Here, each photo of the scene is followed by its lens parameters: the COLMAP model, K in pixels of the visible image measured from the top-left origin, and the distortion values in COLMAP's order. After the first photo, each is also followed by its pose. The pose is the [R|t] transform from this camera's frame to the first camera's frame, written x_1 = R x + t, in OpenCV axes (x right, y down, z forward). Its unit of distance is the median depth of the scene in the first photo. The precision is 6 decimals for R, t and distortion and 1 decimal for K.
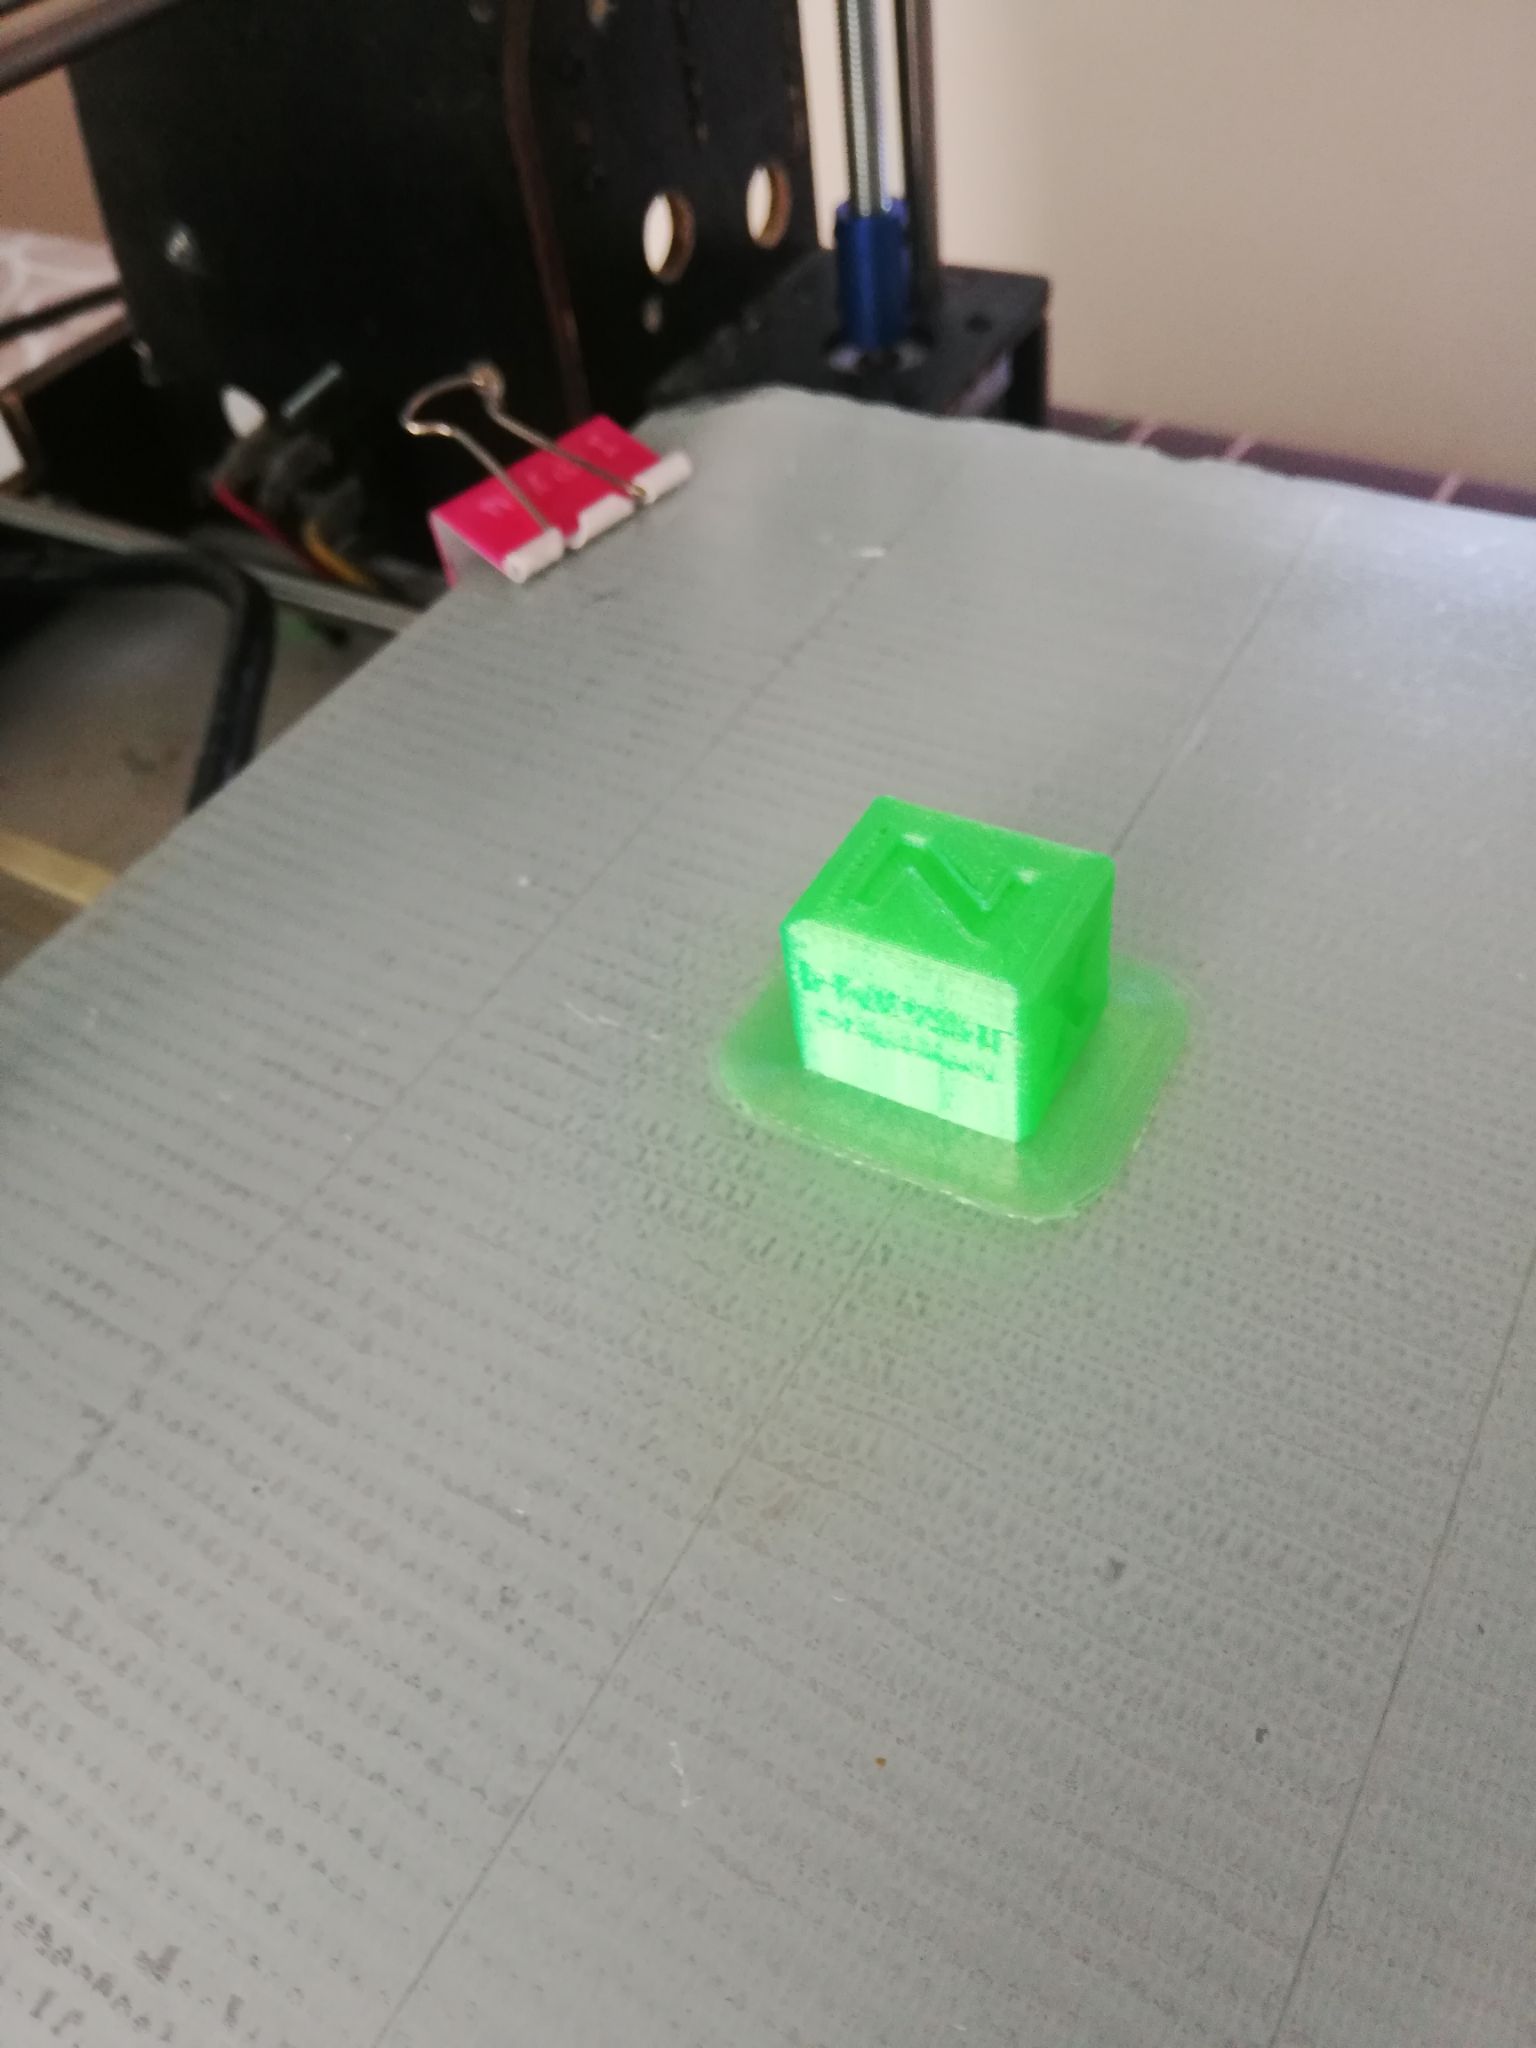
lens RADIAL K [[1578.5, 0, 750.6], [0, 1578.5, 1048.2], [0, 0, 1]] dist [0.106549, -0.304905]
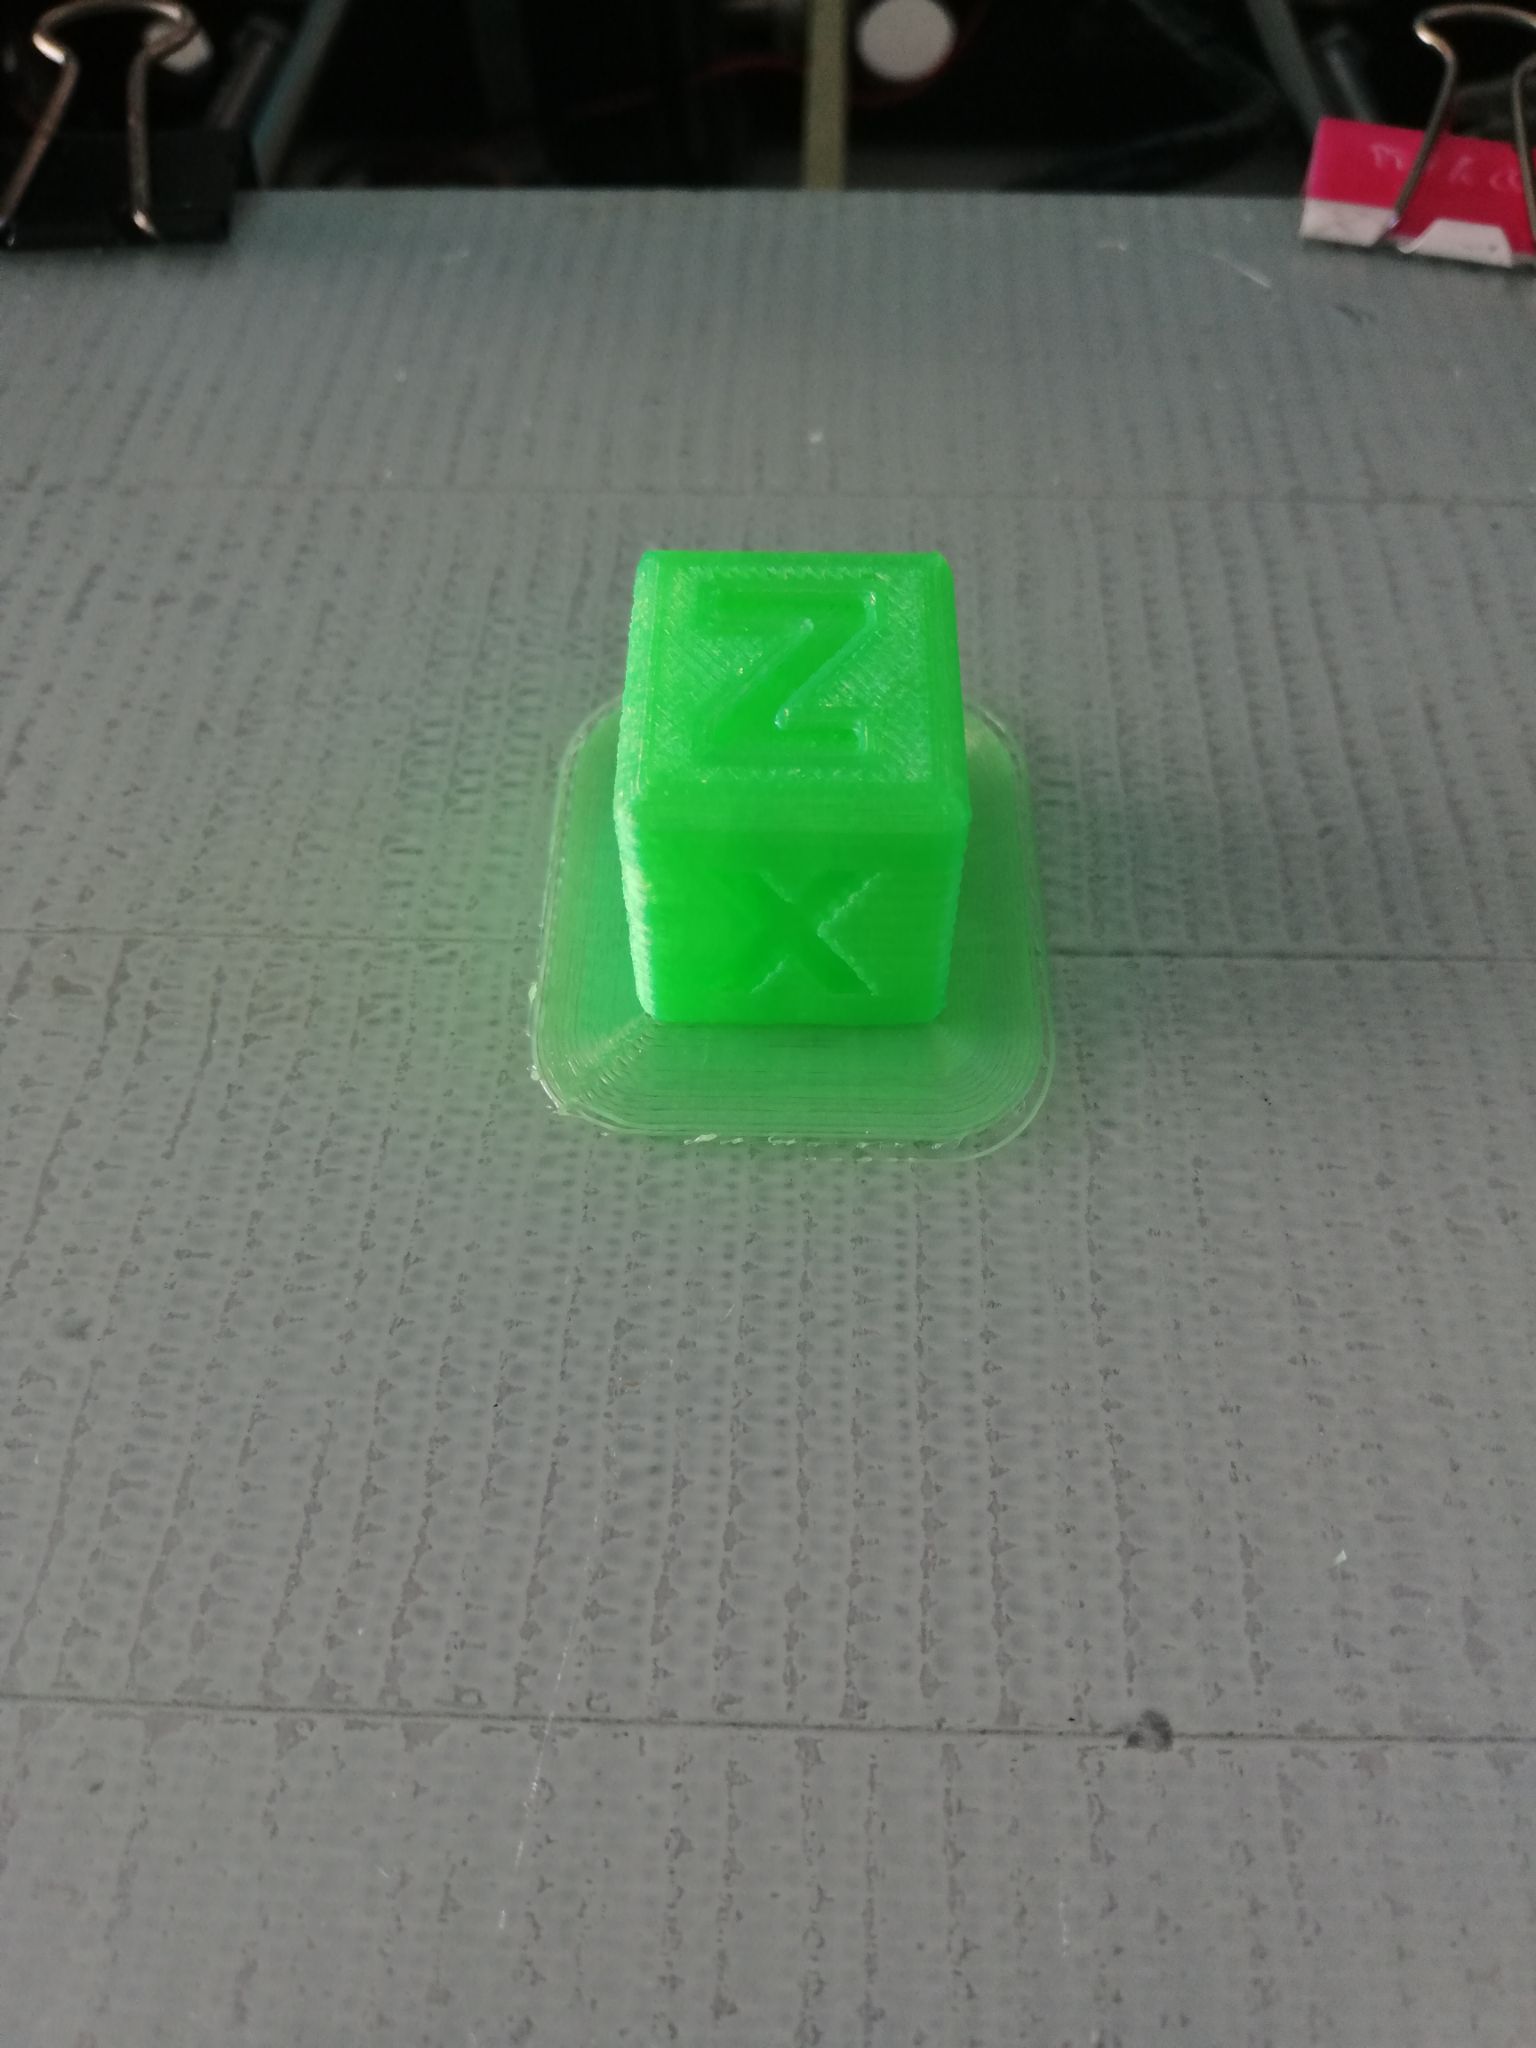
lens RADIAL K [[1578.5, 0, 750.6], [0, 1578.5, 1048.2], [0, 0, 1]] dist [0.106549, -0.304905]
pose [[0.472593, 0.774347, -0.420764, 0.526617], [-0.690150, 0.622099, 0.369710, -0.237627], [0.548041, 0.115668, 0.828416, 0.453421]]
